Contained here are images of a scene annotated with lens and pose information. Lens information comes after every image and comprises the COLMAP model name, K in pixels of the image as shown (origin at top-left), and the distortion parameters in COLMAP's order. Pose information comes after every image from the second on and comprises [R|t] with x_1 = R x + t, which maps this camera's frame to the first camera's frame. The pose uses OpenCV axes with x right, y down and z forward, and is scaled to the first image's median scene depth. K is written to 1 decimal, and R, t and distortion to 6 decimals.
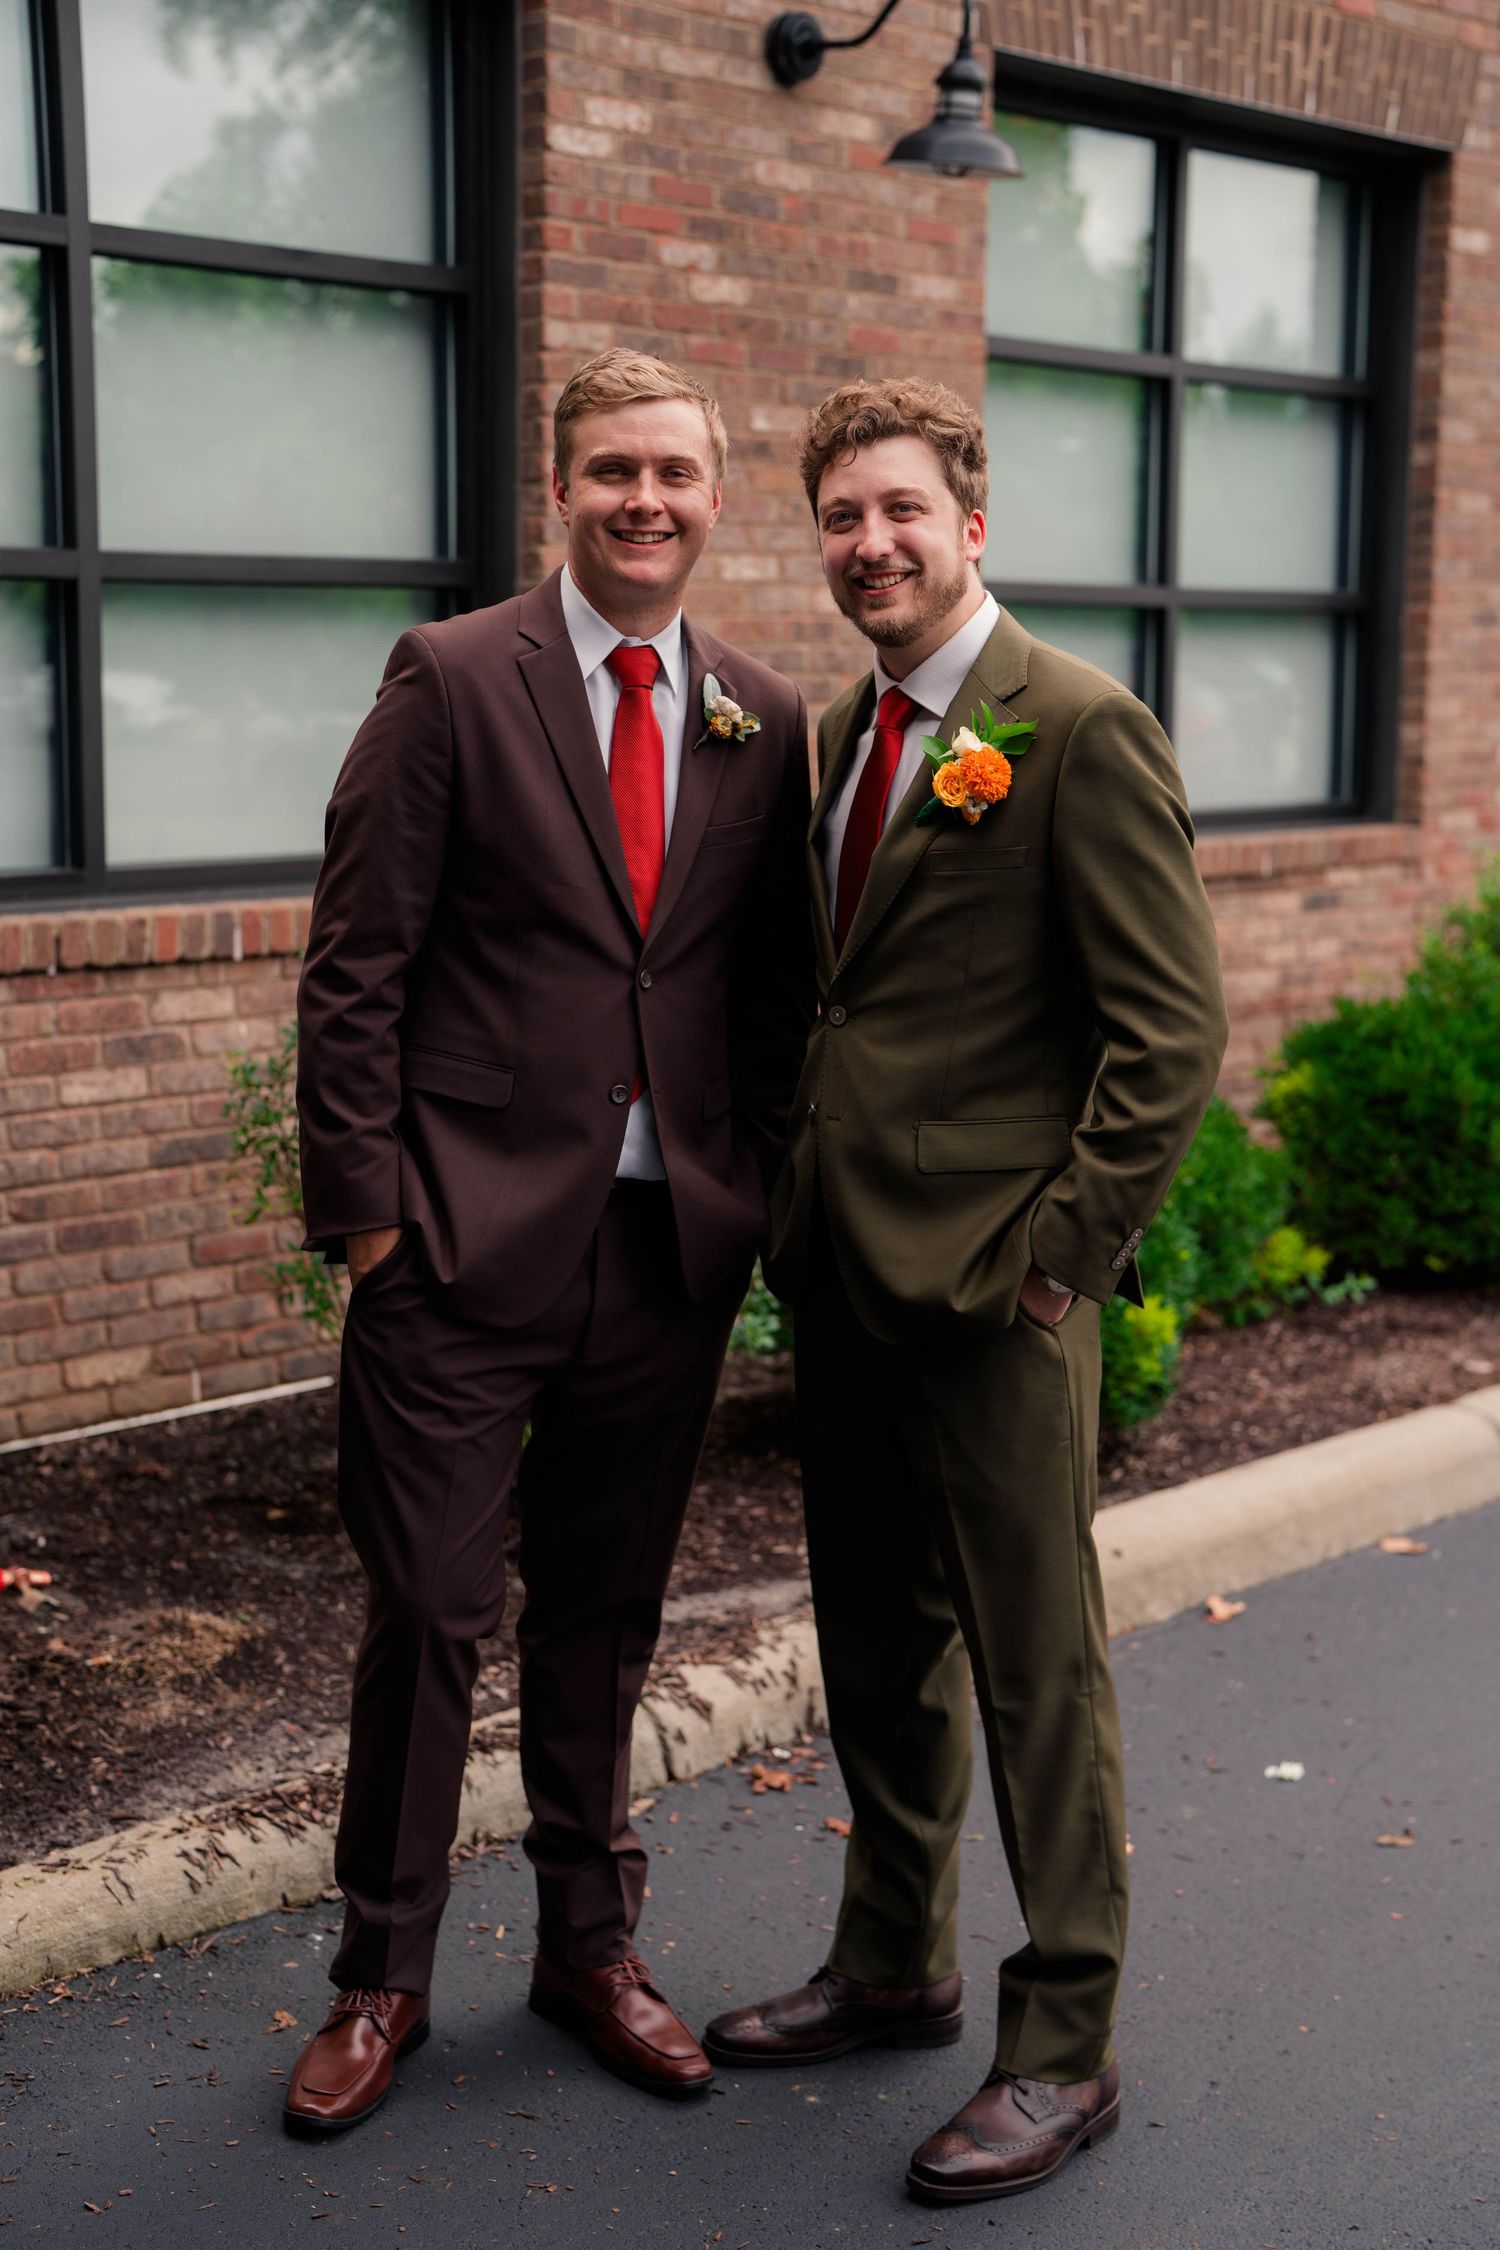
lens RADIAL K [[3169.5, 0, 734.8], [0, 3169.5, 1121.2], [0, 0, 1]] dist [-0.155743, 1.029980]
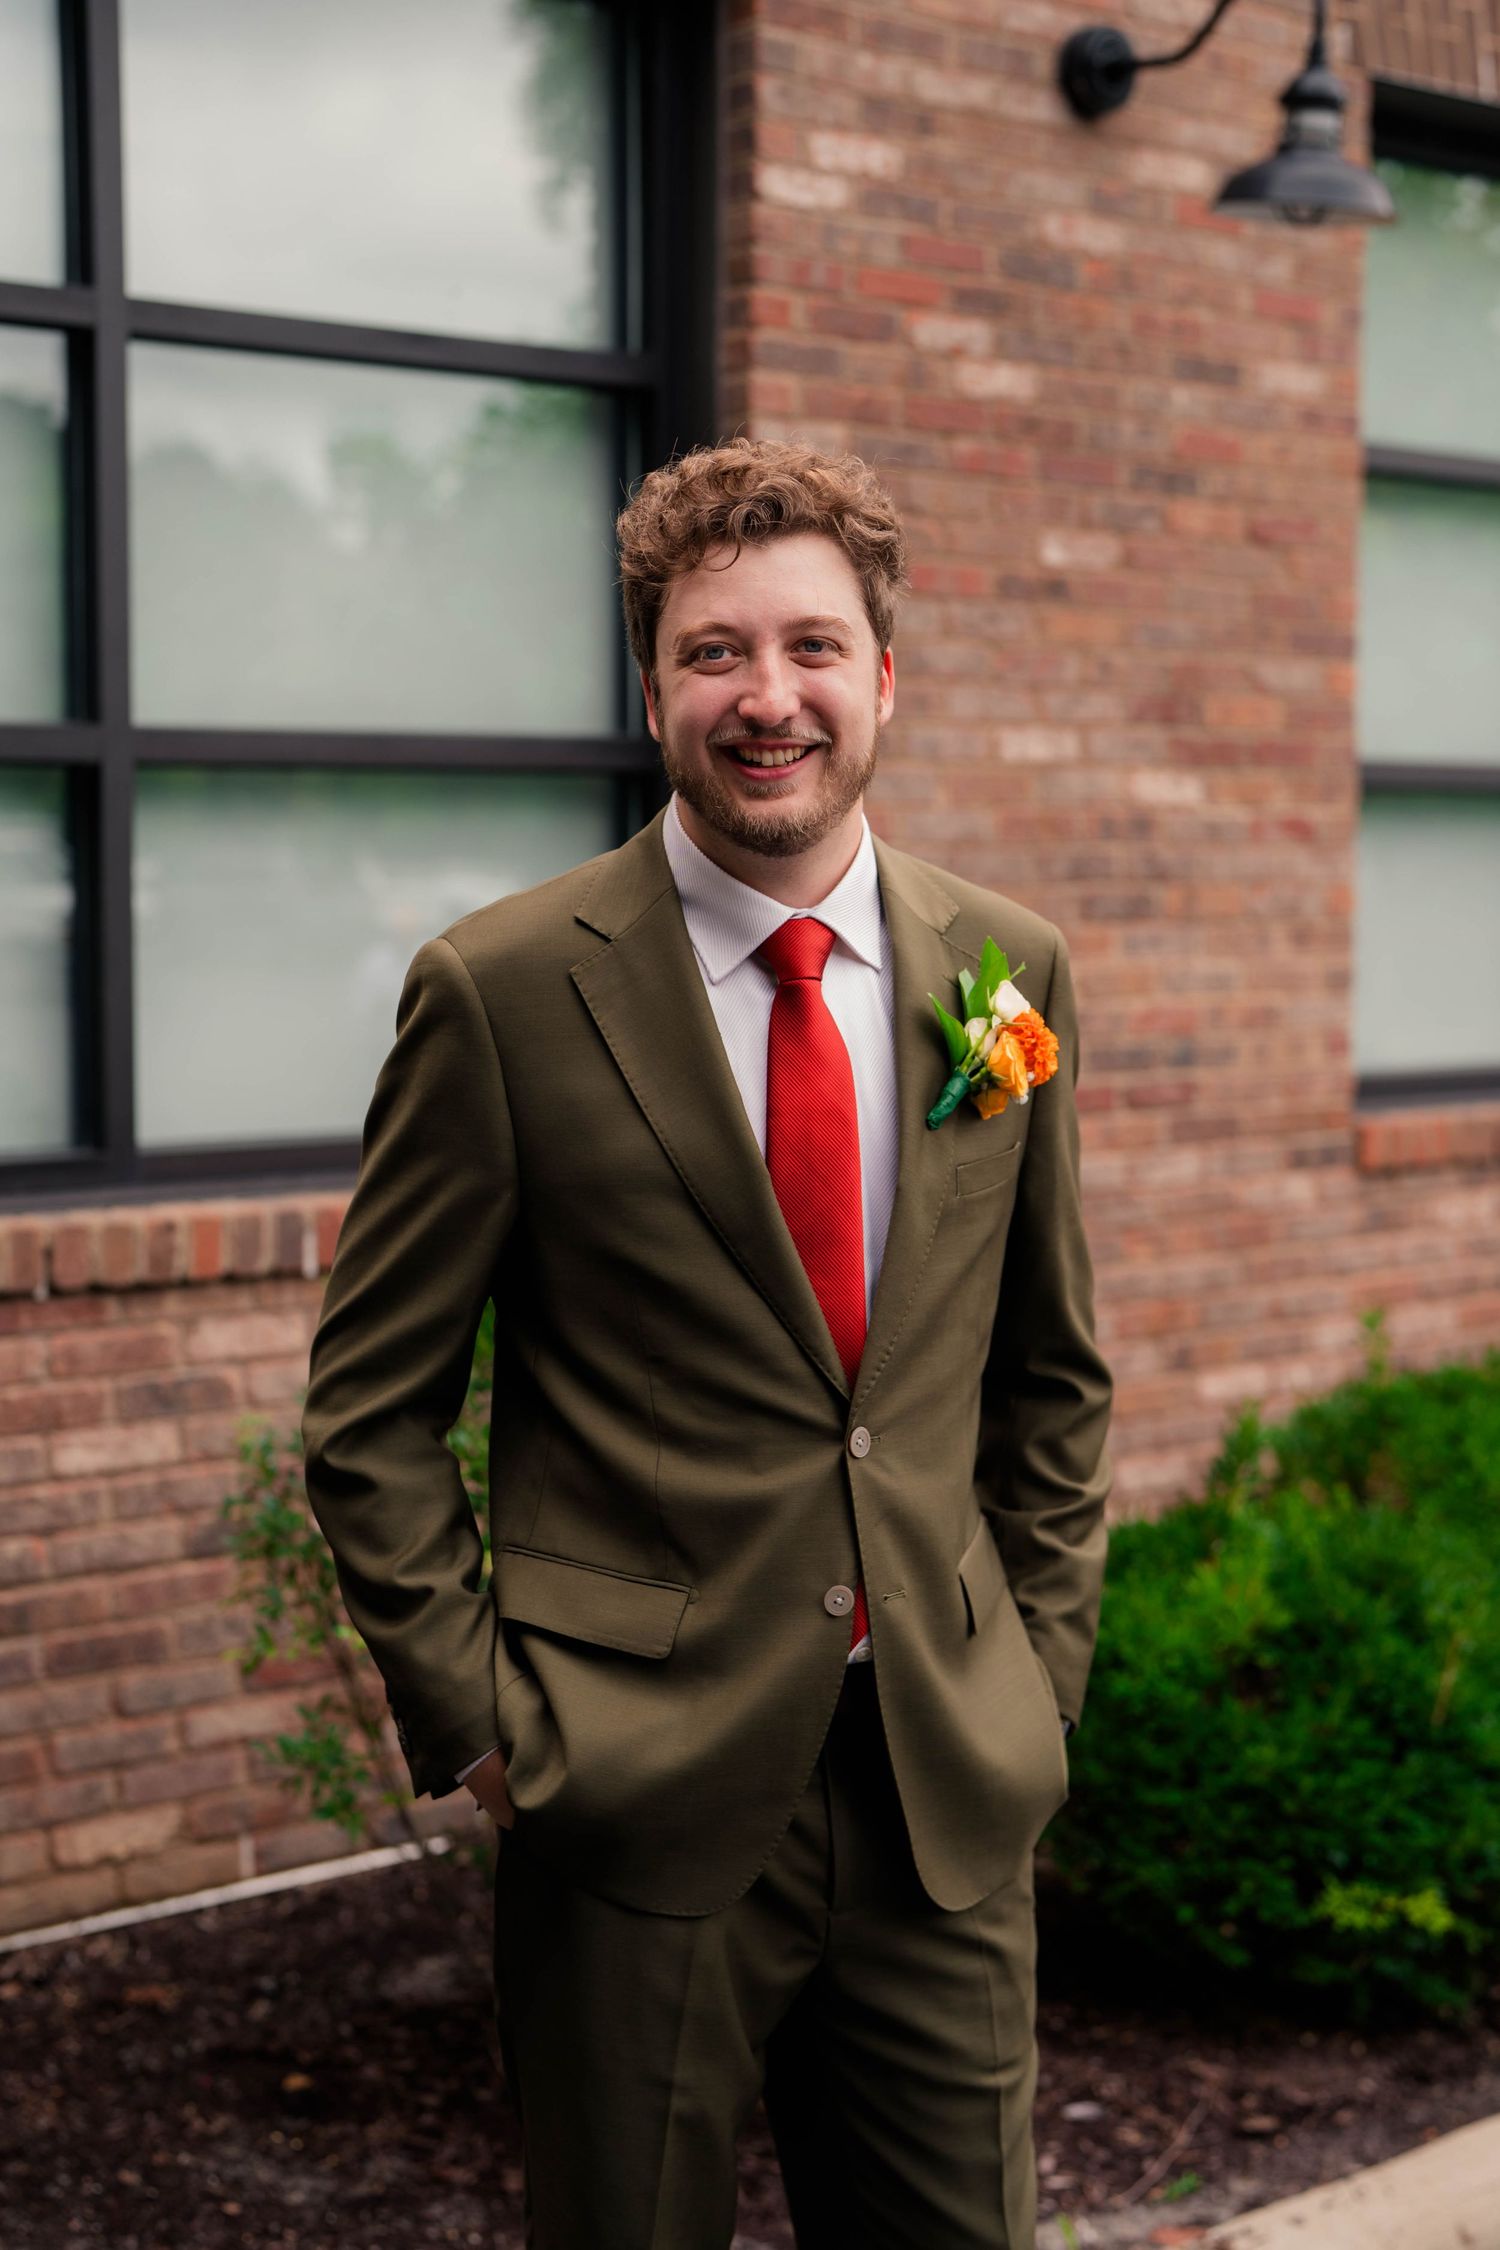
lens RADIAL K [[3458.2, 0, 804.3], [0, 3458.2, 1077.5], [0, 0, 1]] dist [-0.157467, 1.036800]
pose [[0.994238, 0.001876, -0.107182, 0.042397], [-0.010569, 0.996691, -0.080590, -0.033086], [0.106676, 0.081258, 0.990968, 0.210074]]
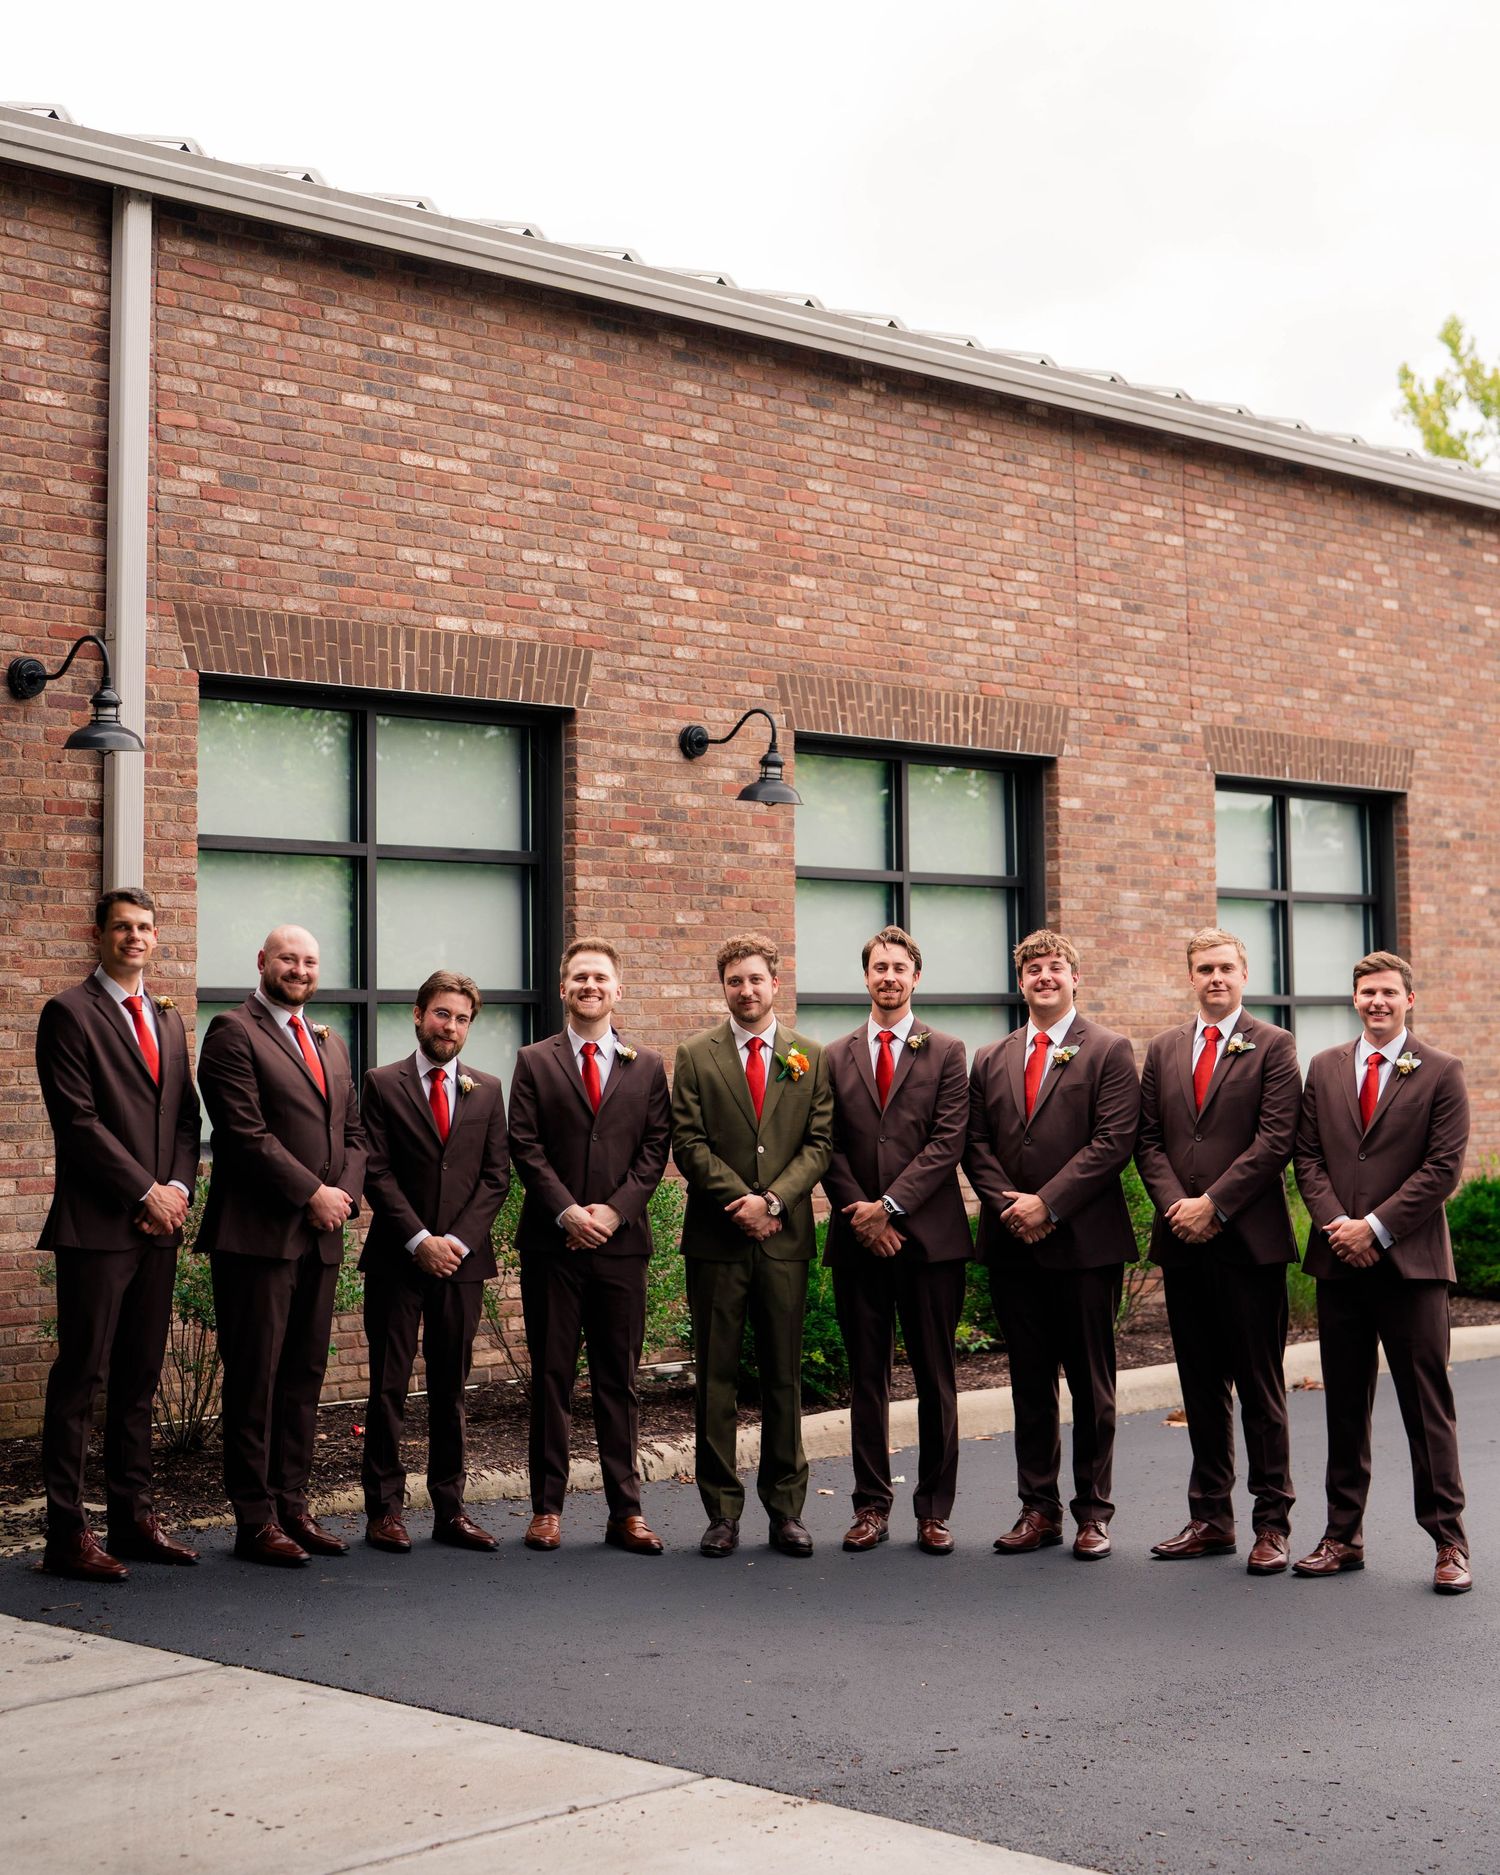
lens RADIAL K [[3214.5, 0, 731.8], [0, 3214.5, 732.4], [0, 0, 1]] dist [-0.139172, 0.916416]
pose [[0.999739, -0.014819, 0.017385, 0.008193], [0.018563, 0.970561, -0.240137, 0.178290], [-0.013315, 0.240397, 0.970583, -1.165317]]
